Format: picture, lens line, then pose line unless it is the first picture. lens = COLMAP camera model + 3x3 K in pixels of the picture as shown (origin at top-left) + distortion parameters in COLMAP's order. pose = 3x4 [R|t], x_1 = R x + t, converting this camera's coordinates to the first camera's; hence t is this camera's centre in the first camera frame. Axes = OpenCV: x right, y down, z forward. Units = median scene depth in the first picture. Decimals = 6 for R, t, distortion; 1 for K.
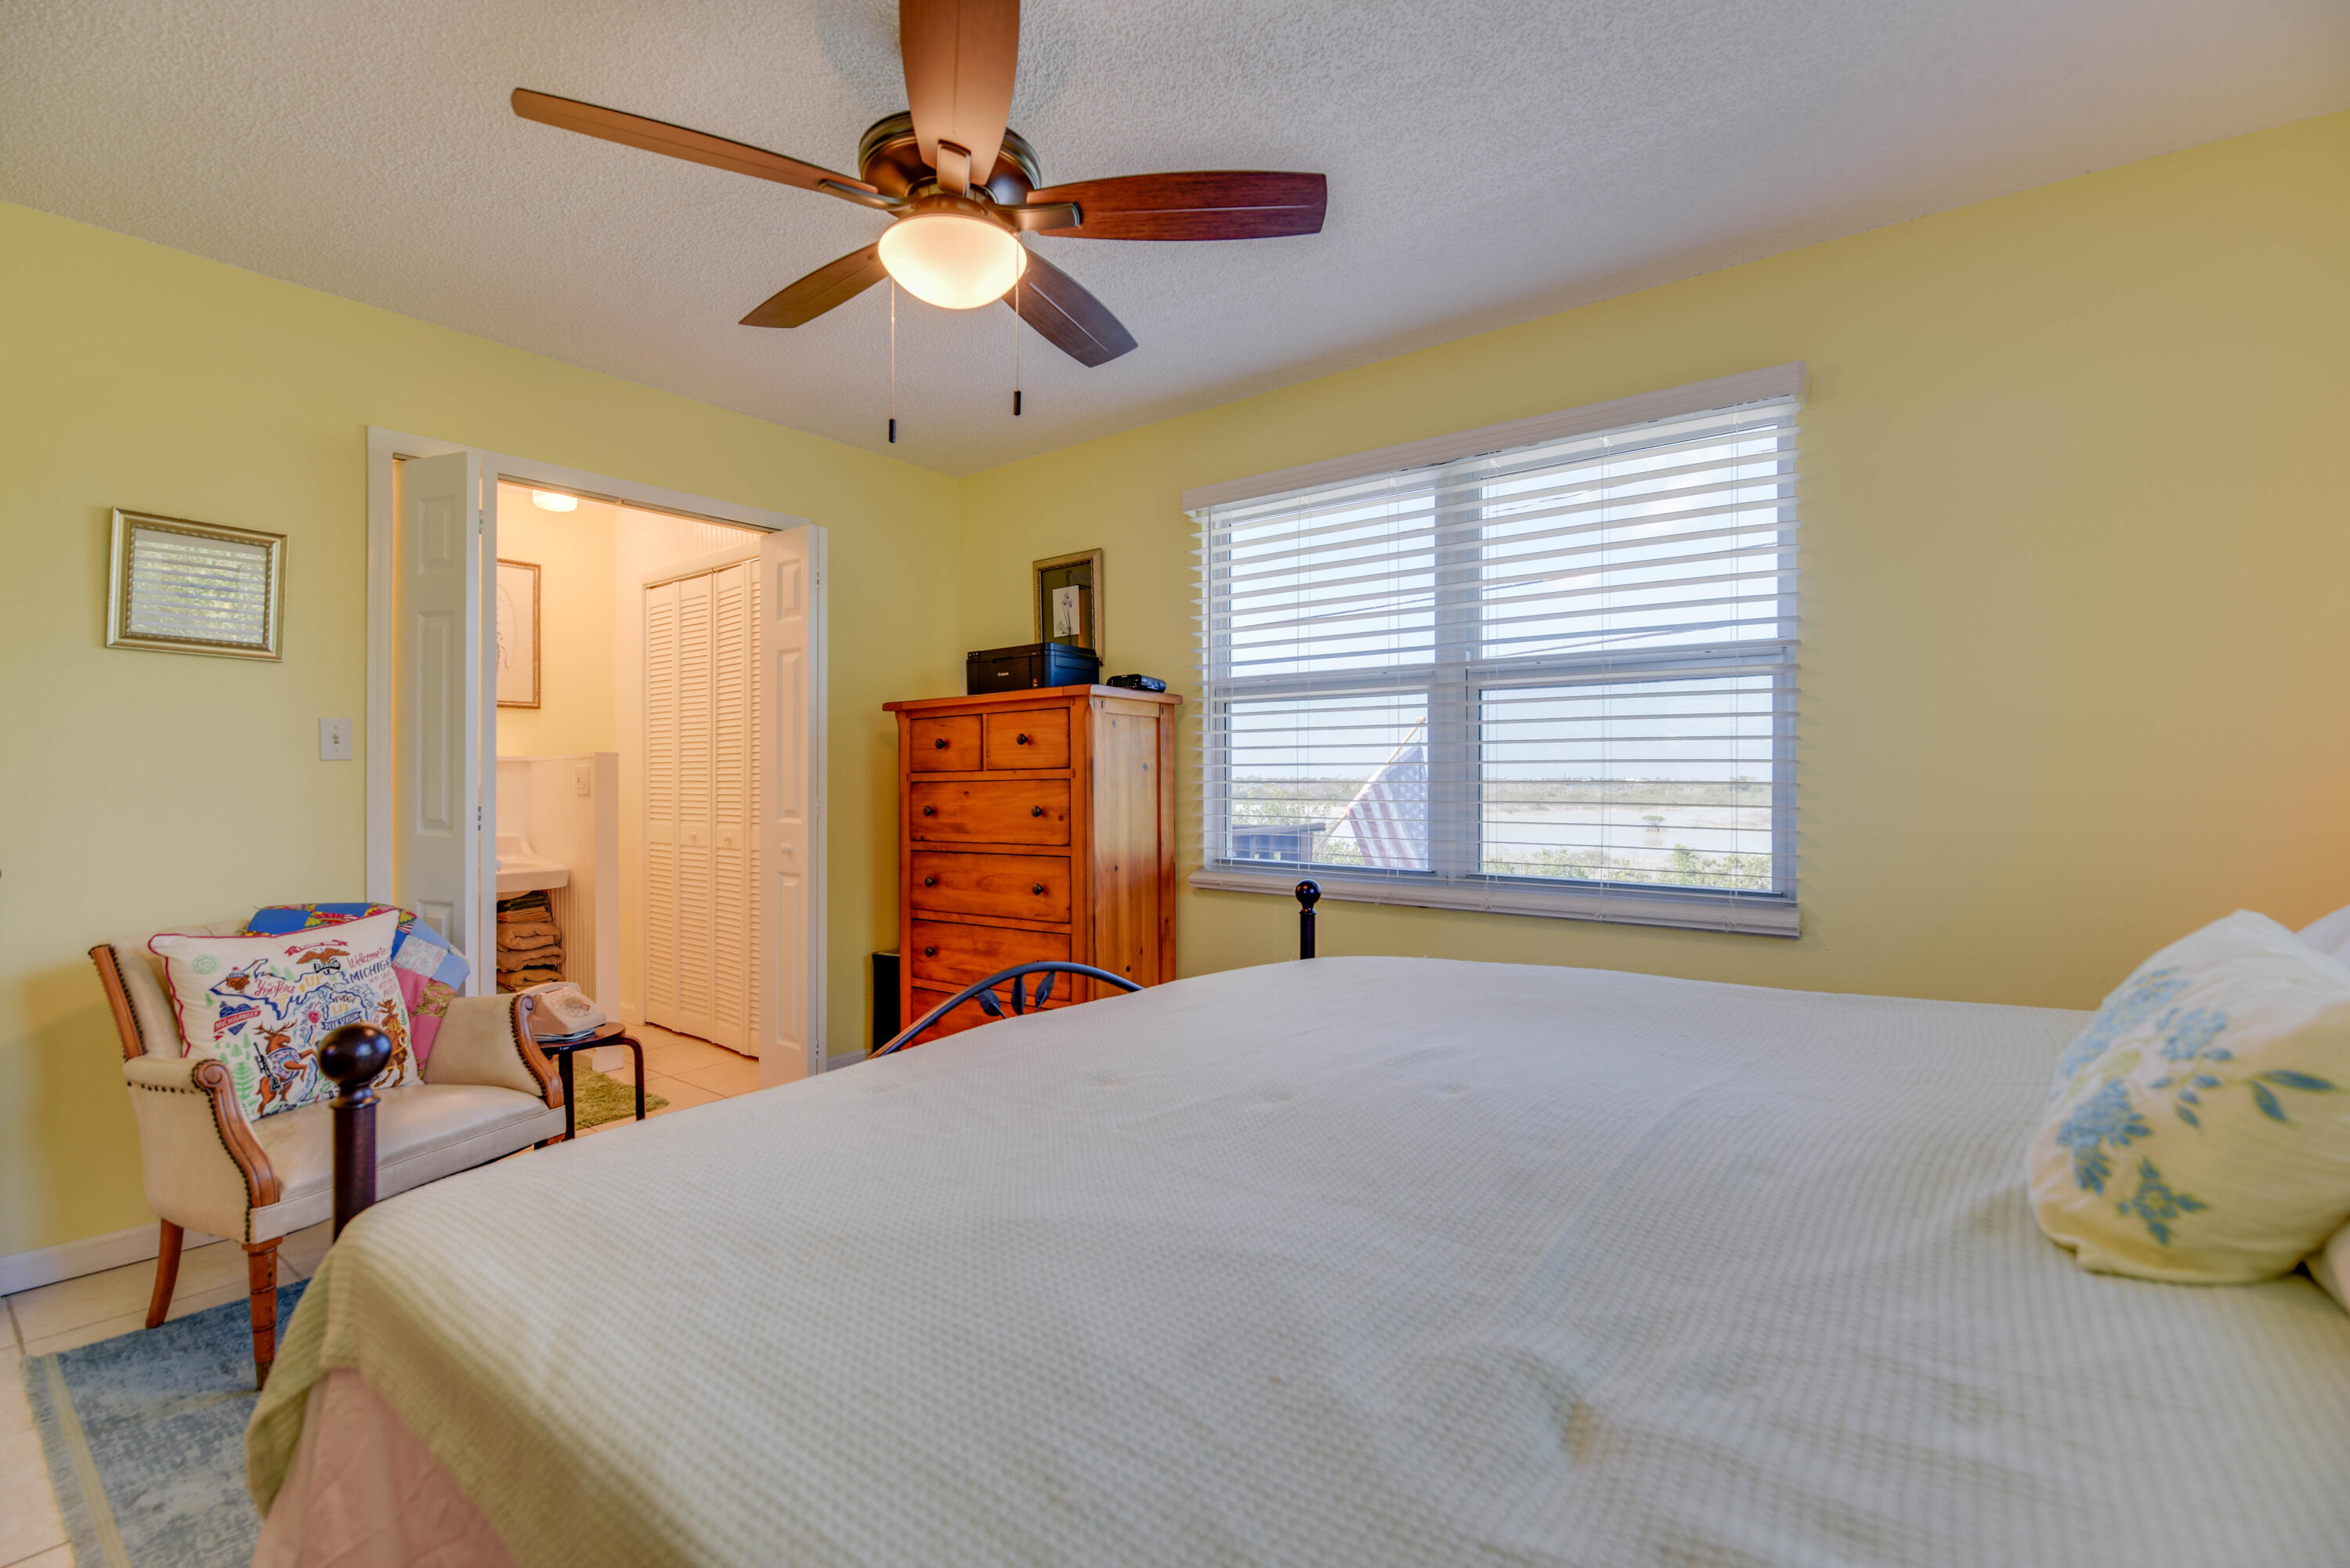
lens RADIAL K [[1033.0, 0, 1174.5], [0, 1033.0, 734.7], [0, 0, 1]] dist [0.000483, 0.000054]
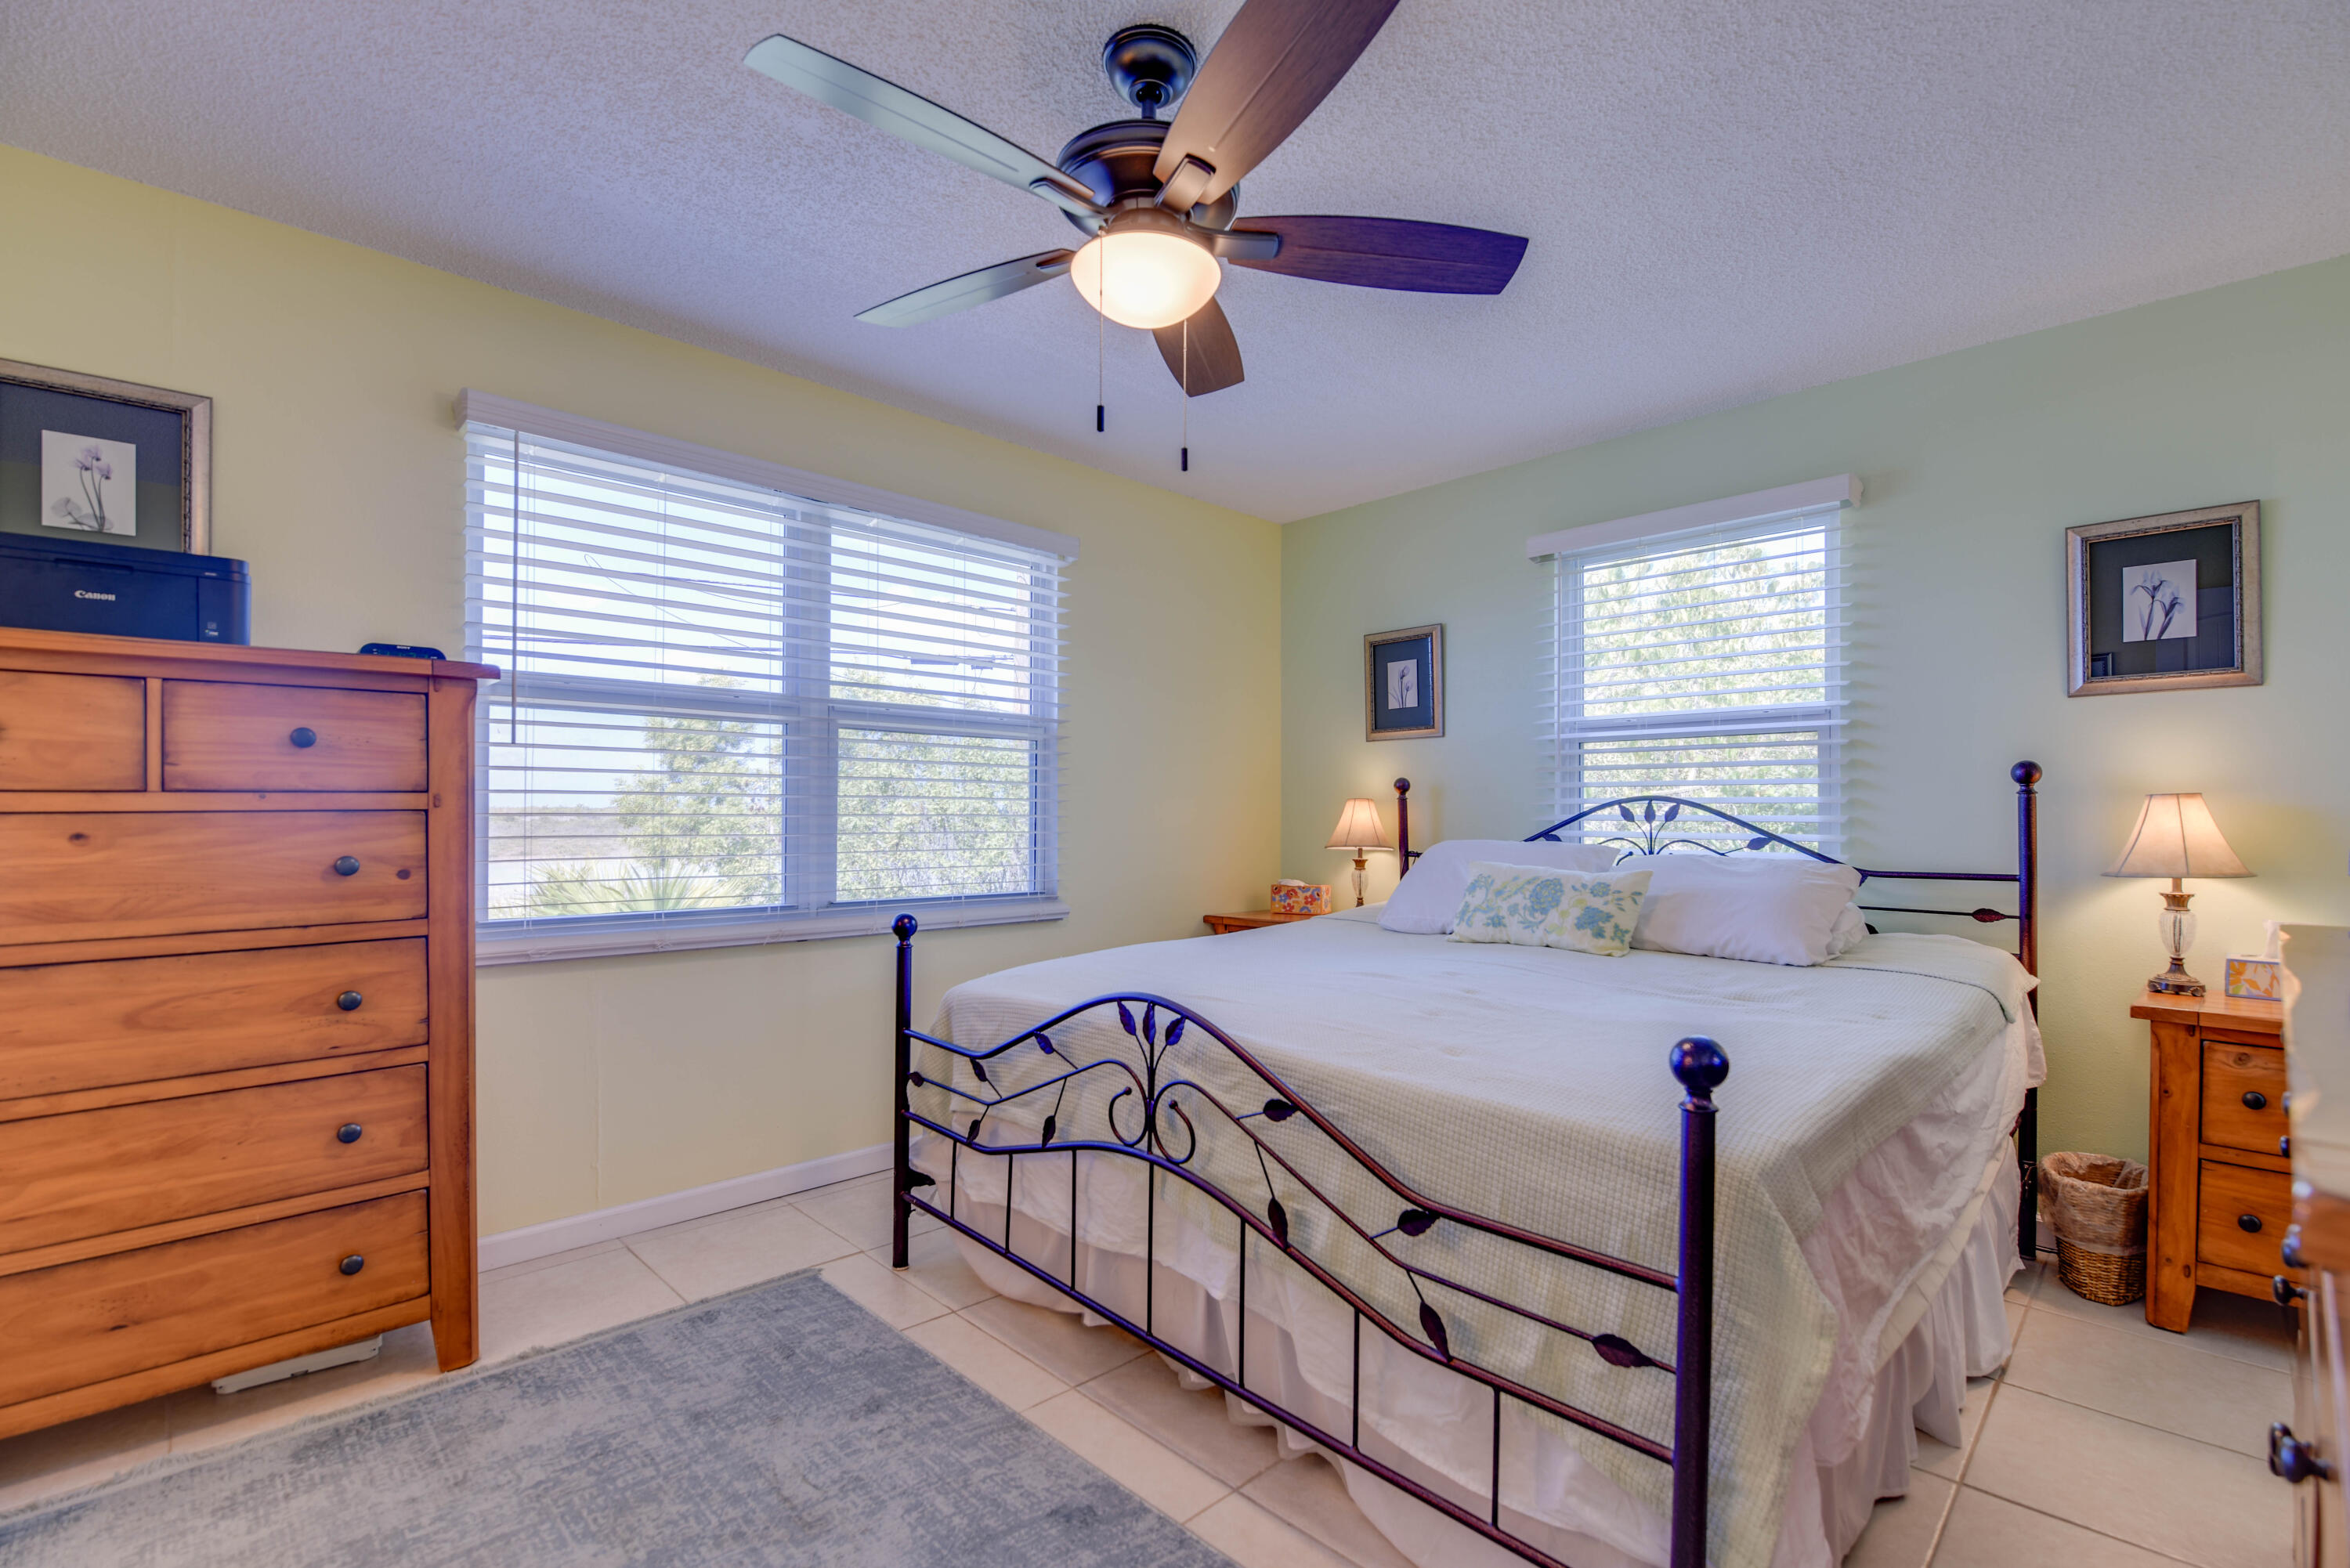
lens RADIAL K [[1035.7, 0, 1174.2], [0, 1035.7, 762.4], [0, 0, 1]] dist [0.000840, -0.011672]
pose [[0.137848, 0.050326, 0.989174, -0.655658], [-0.046208, 0.997948, -0.044333, 0.021638], [-0.989375, -0.039597, 0.139891, 0.478352]]
